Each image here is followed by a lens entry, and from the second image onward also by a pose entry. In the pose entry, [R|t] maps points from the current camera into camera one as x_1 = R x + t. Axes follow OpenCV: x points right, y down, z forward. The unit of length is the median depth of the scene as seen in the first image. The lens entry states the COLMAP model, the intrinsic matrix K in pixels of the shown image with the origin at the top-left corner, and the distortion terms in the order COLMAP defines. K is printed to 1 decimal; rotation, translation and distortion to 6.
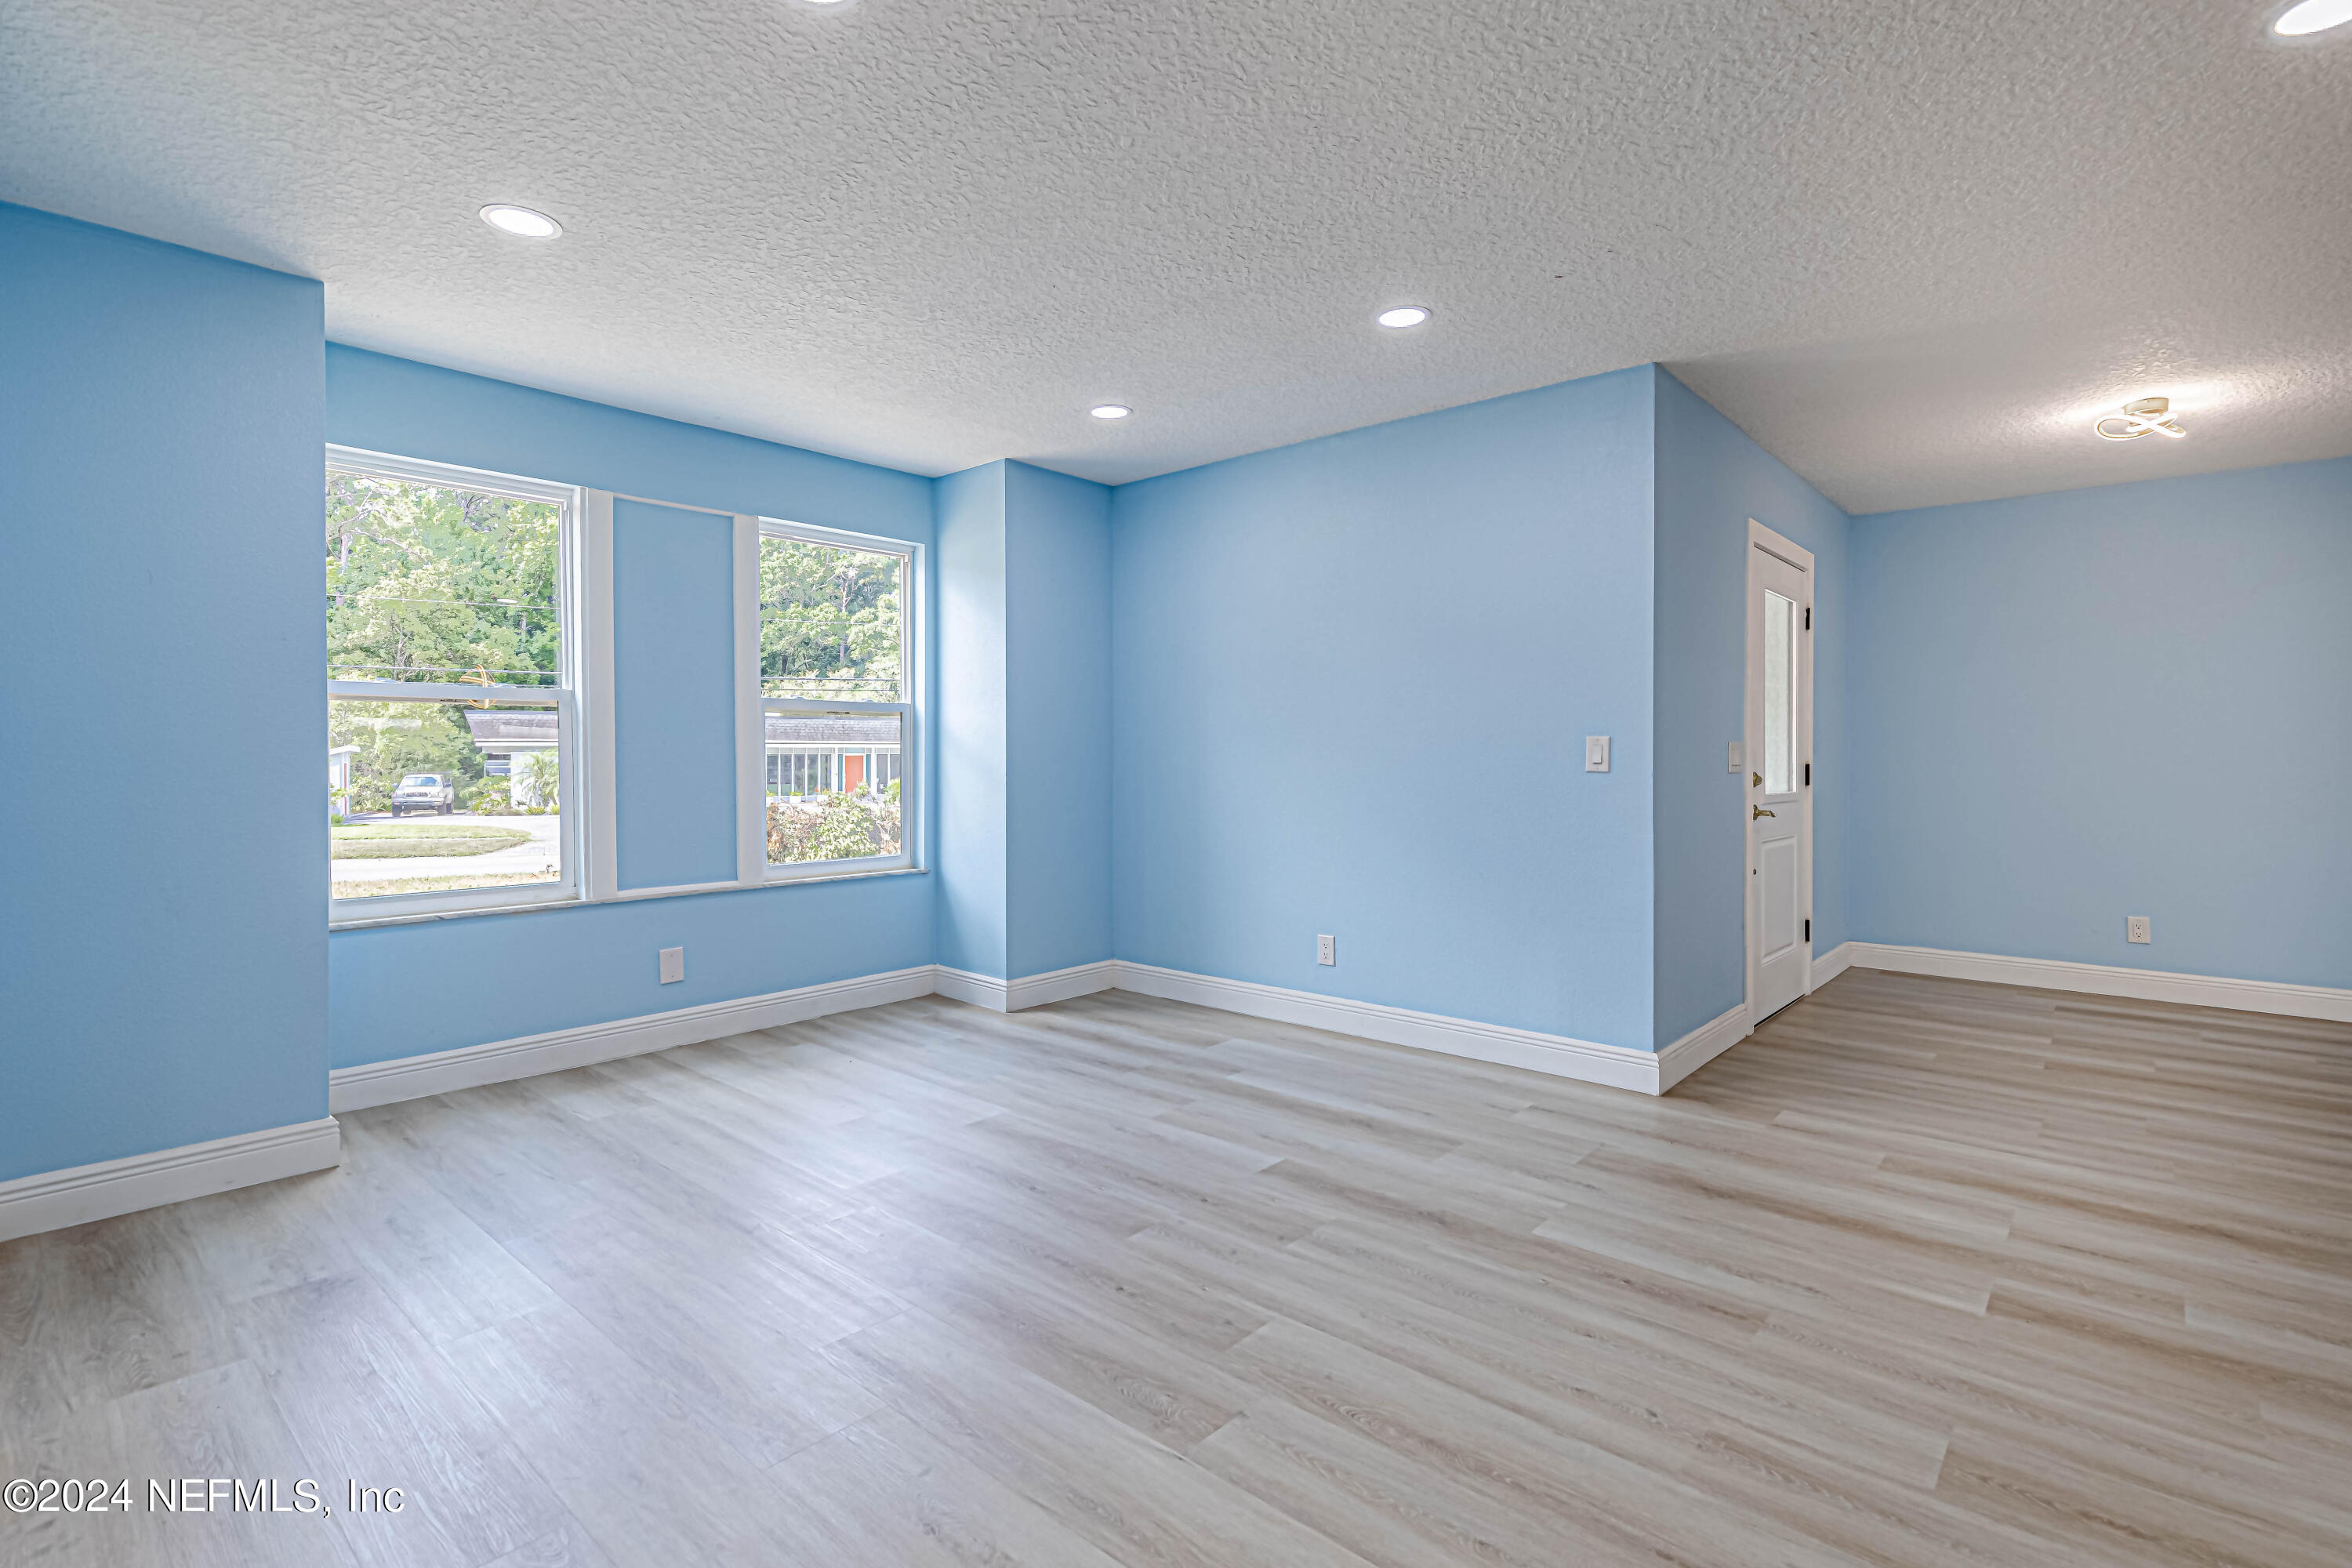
lens RADIAL K [[1075.3, 0, 1168.6], [0, 1075.3, 766.6], [0, 0, 1]] dist [0.007369, -0.000610]
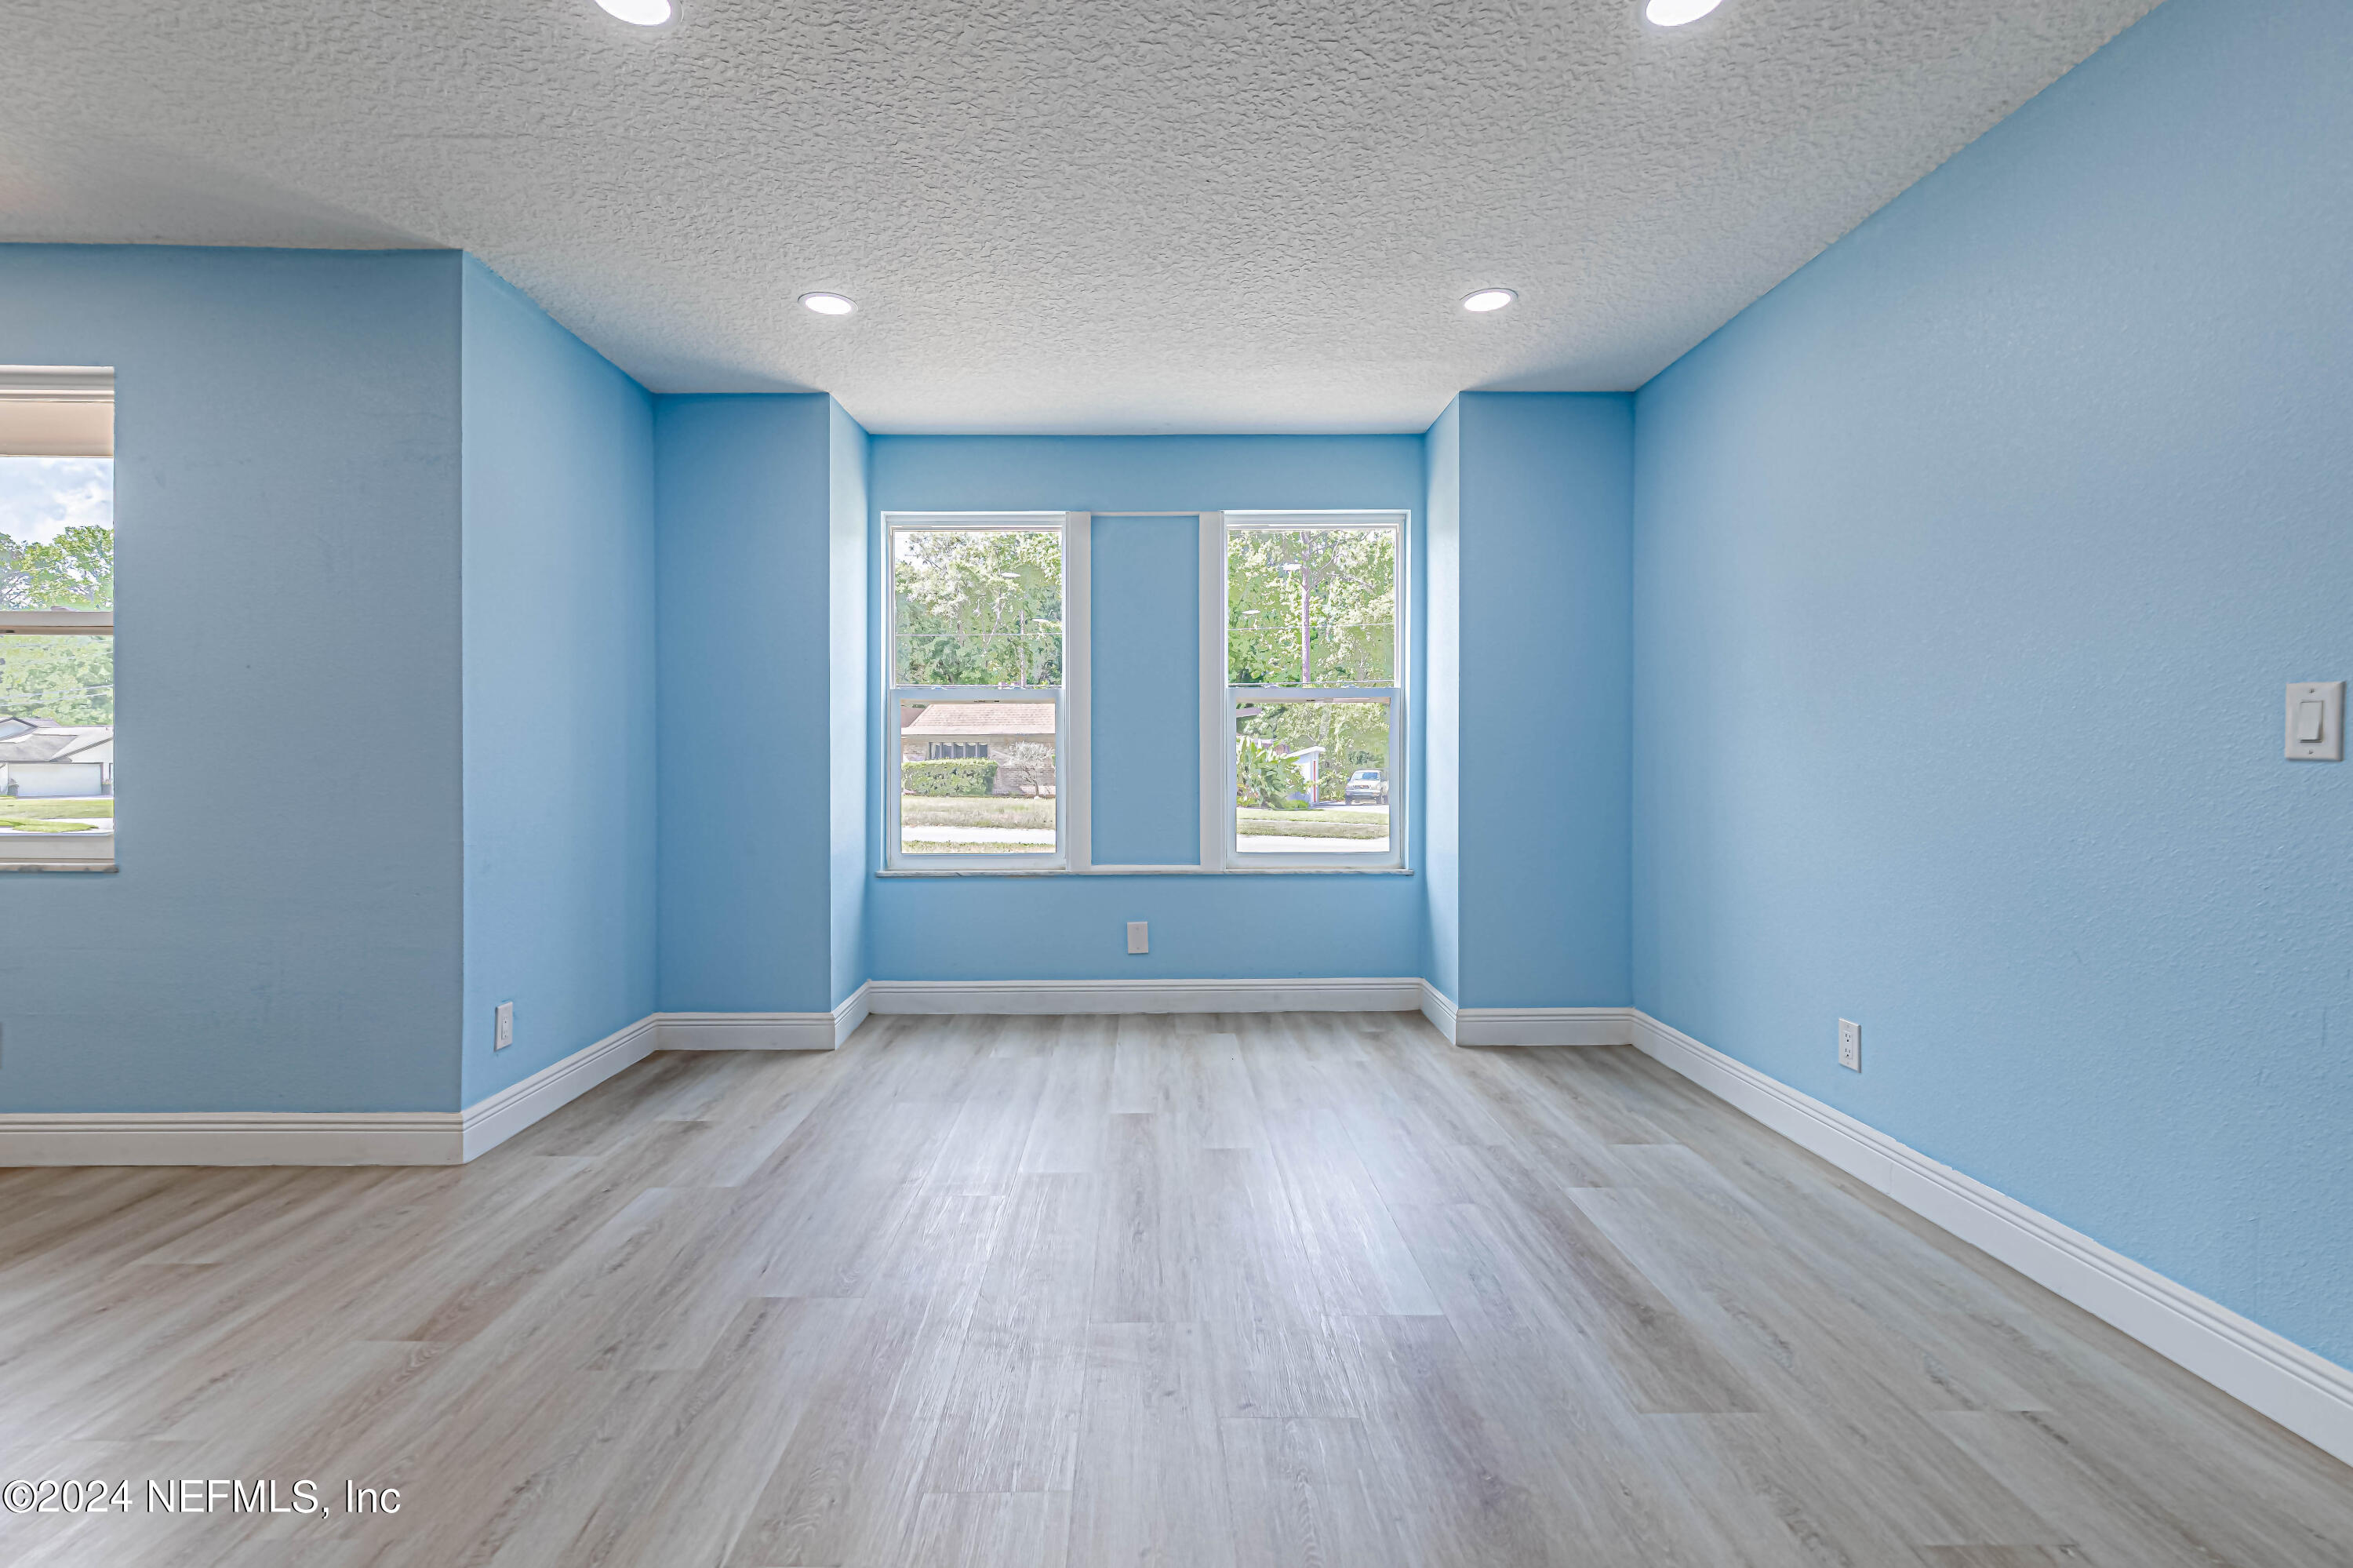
lens RADIAL K [[1075.8, 0, 1169.1], [0, 1075.8, 766.6], [0, 0, 1]] dist [0.007369, -0.000610]
pose [[0.678302, 0.006536, -0.734754, 0.342215], [-0.006100, 0.999976, 0.003263, 0.007751], [0.734758, 0.002269, 0.678326, 0.276217]]
